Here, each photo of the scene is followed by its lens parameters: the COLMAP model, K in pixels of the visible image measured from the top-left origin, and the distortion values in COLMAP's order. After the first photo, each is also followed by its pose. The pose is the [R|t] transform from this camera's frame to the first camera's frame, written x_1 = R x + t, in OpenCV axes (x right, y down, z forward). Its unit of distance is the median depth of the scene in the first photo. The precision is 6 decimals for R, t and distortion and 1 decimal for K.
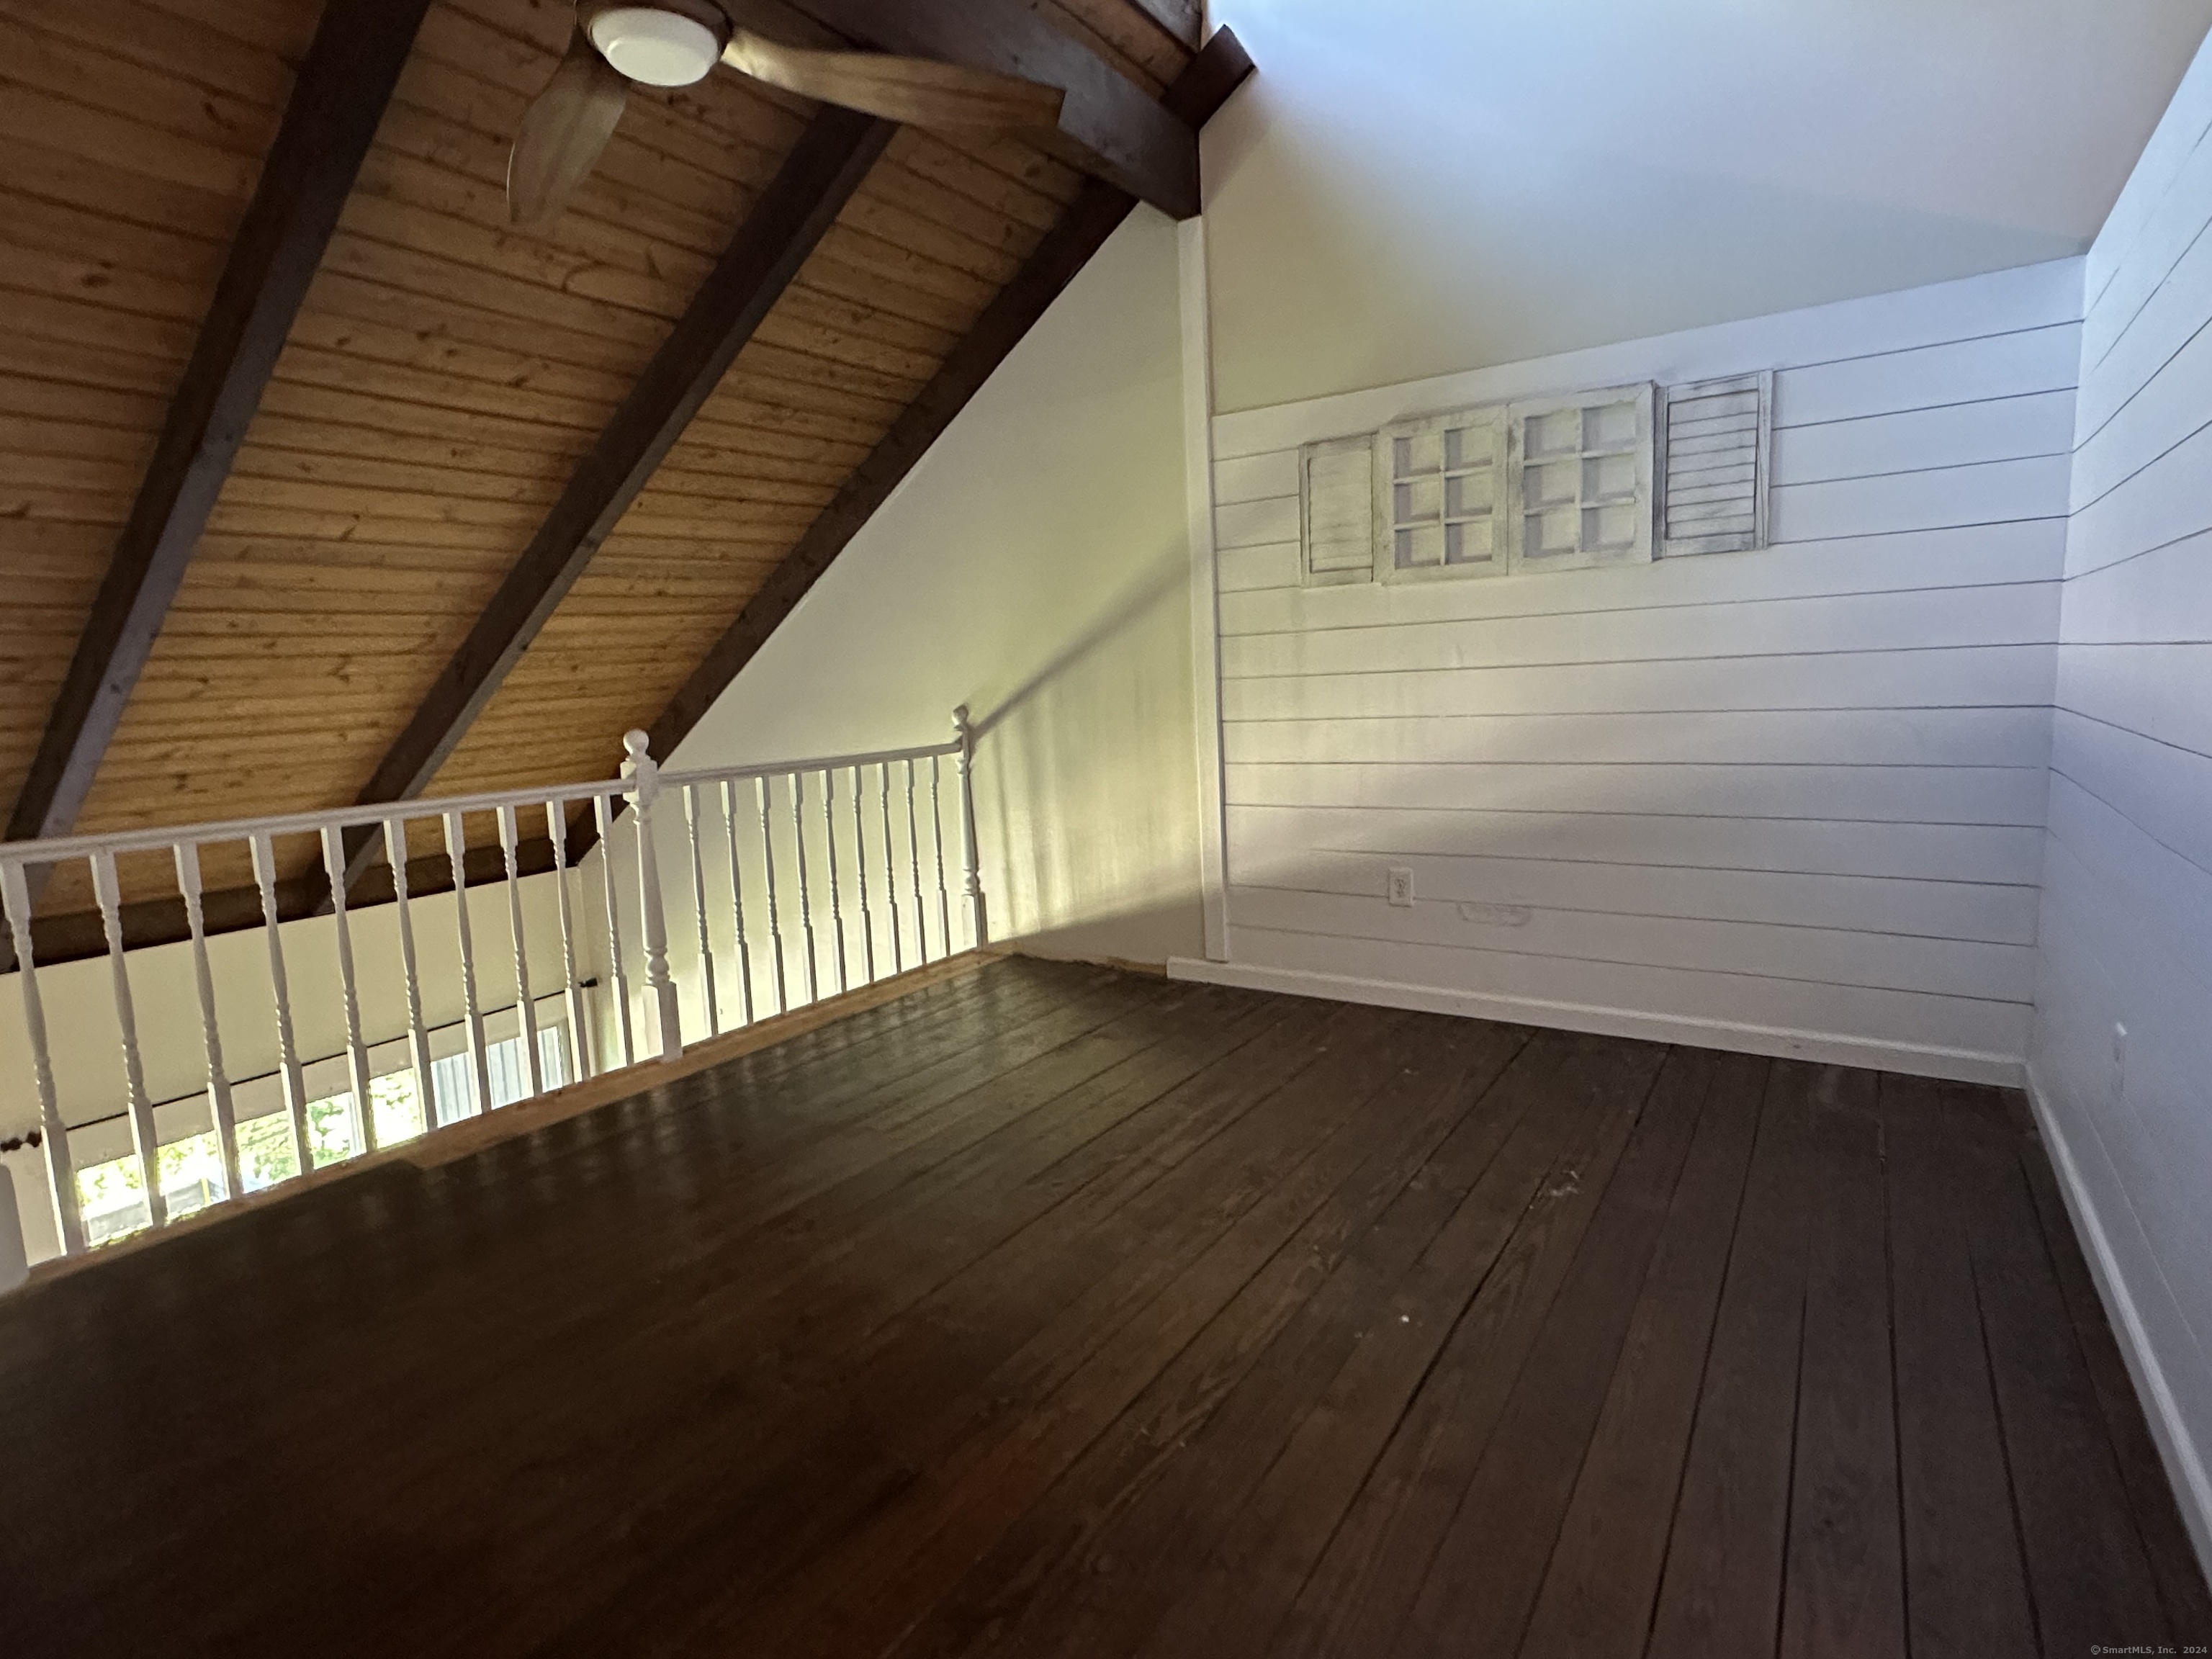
lens RADIAL K [[1183.8, 0, 1102.2], [0, 1183.8, 830.9], [0, 0, 1]] dist [0.000078, 0.000586]
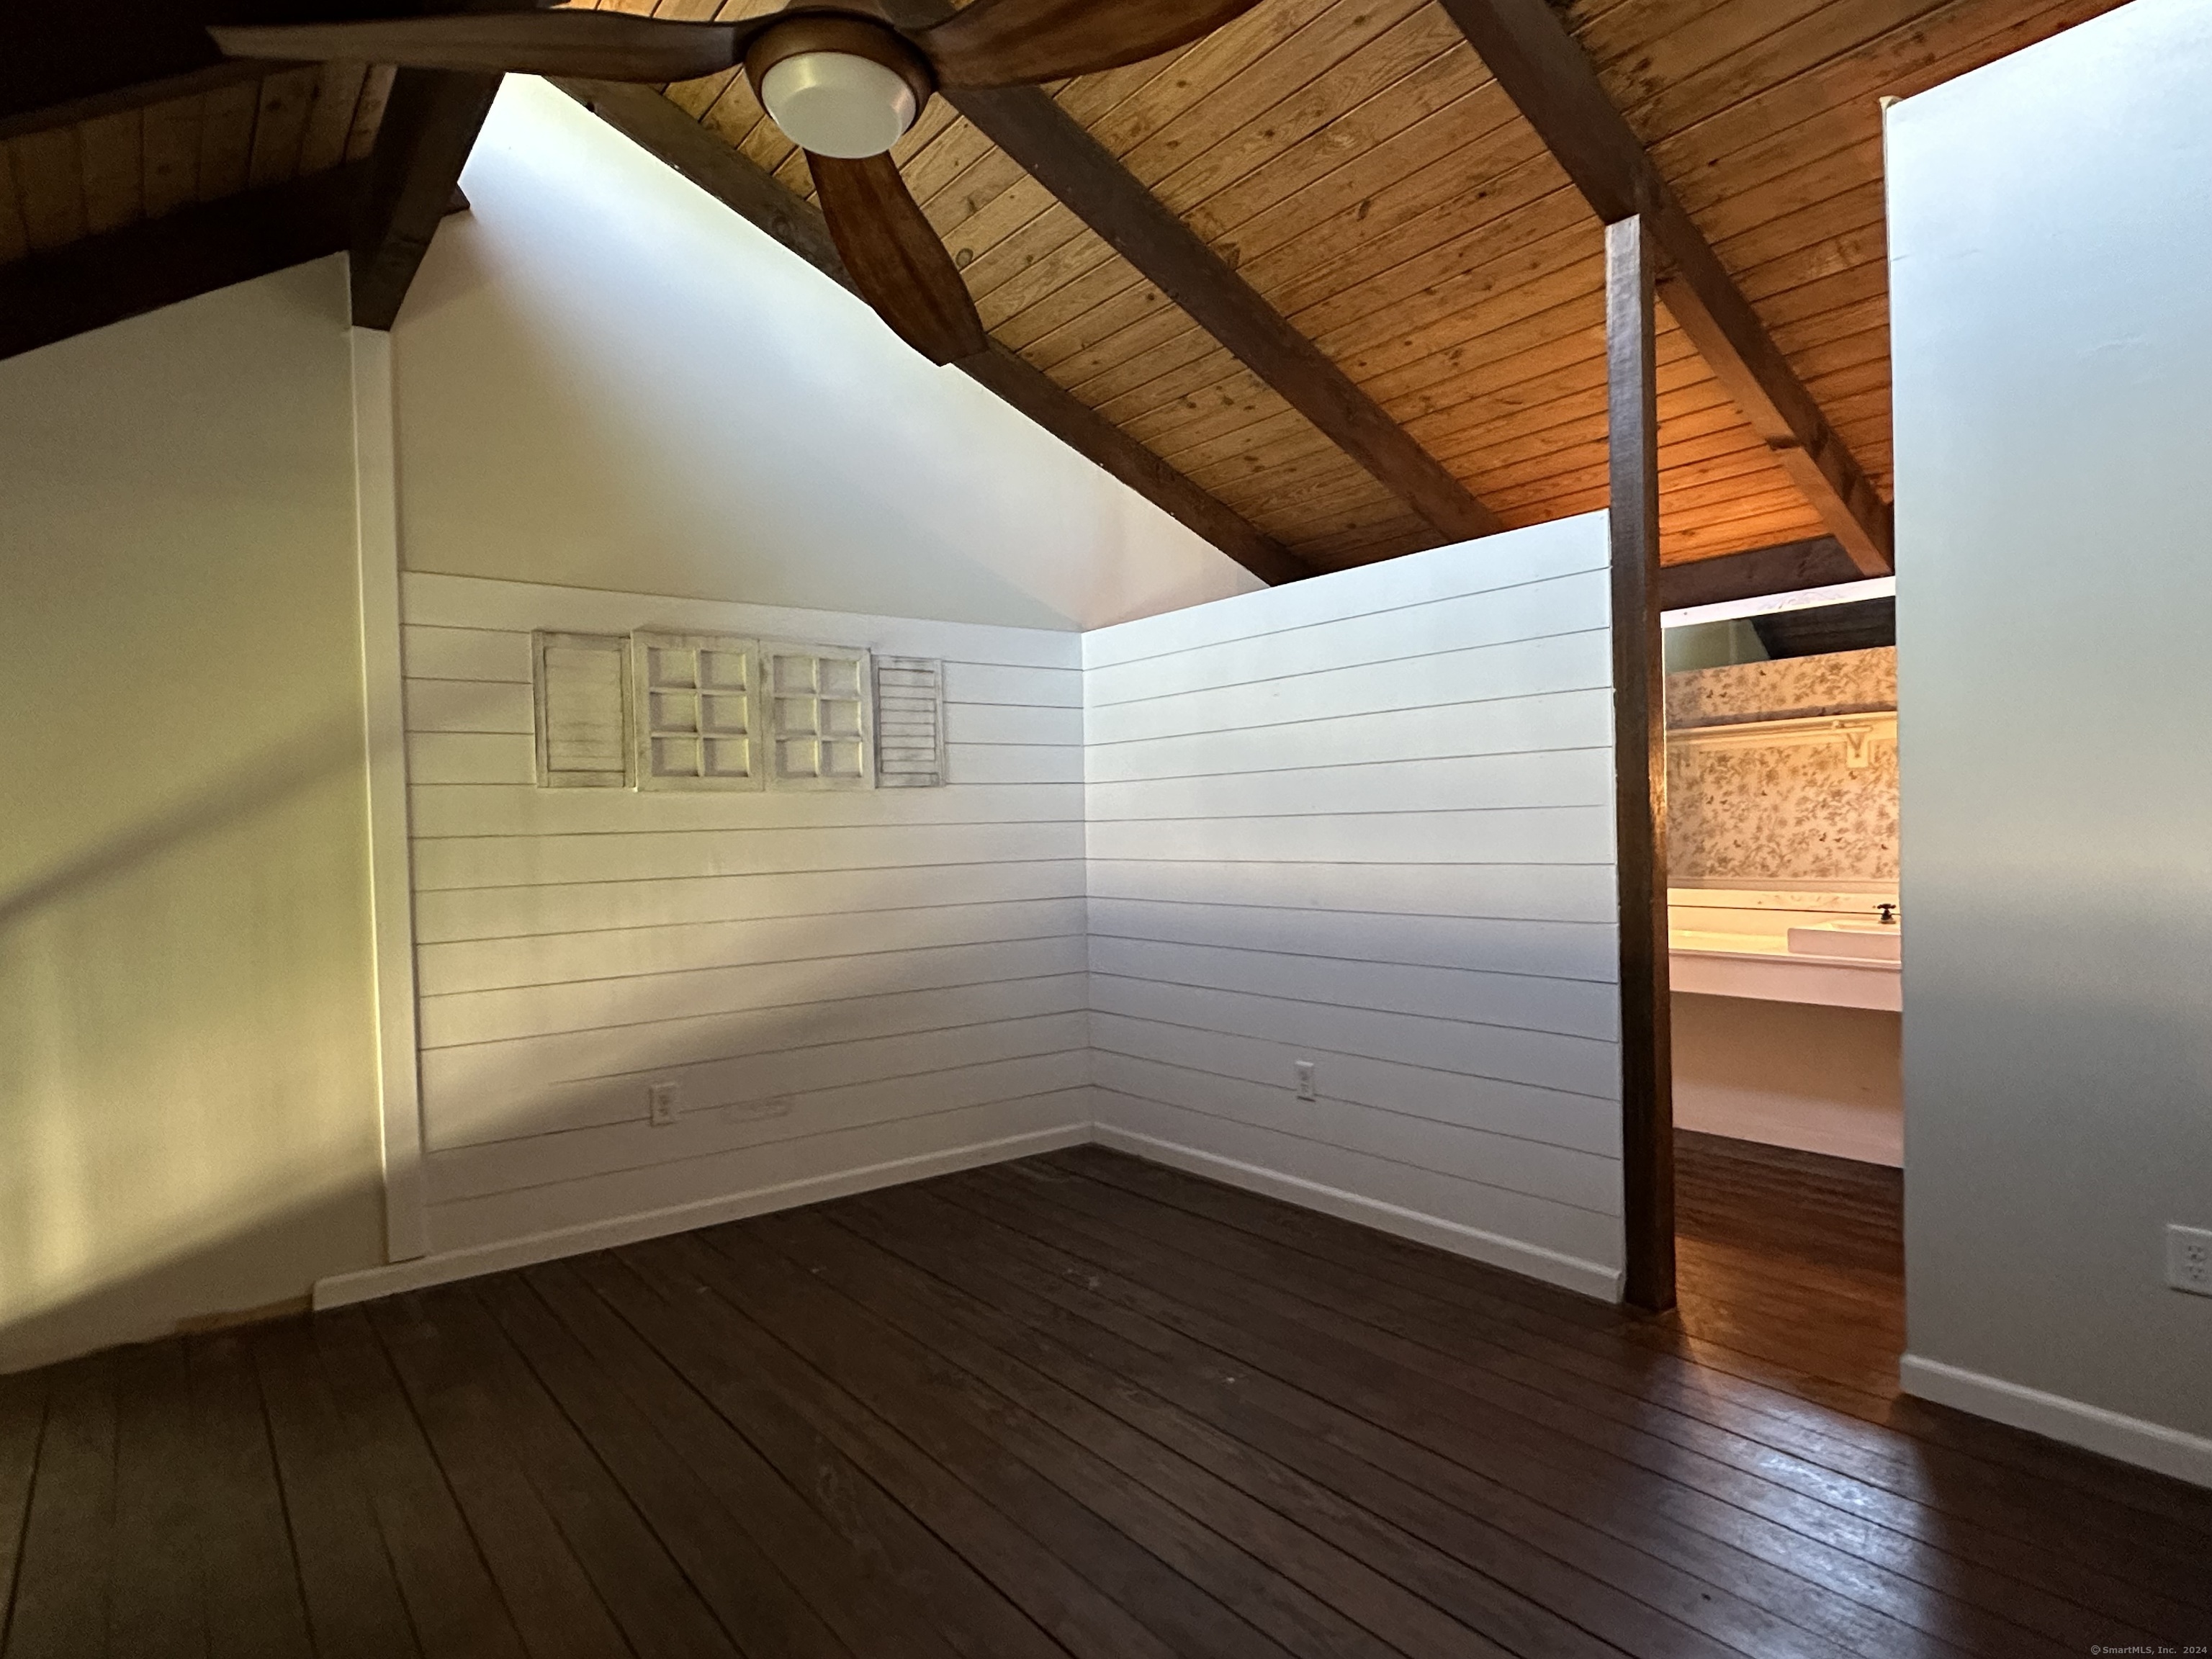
lens RADIAL K [[1183.8, 0, 1102.2], [0, 1183.8, 830.9], [0, 0, 1]] dist [0.000078, 0.000586]
pose [[0.331837, 0.028948, 0.942892, -0.563135], [0.131635, 0.988329, -0.076670, -0.052908], [-0.934107, 0.149559, 0.324154, 0.345307]]
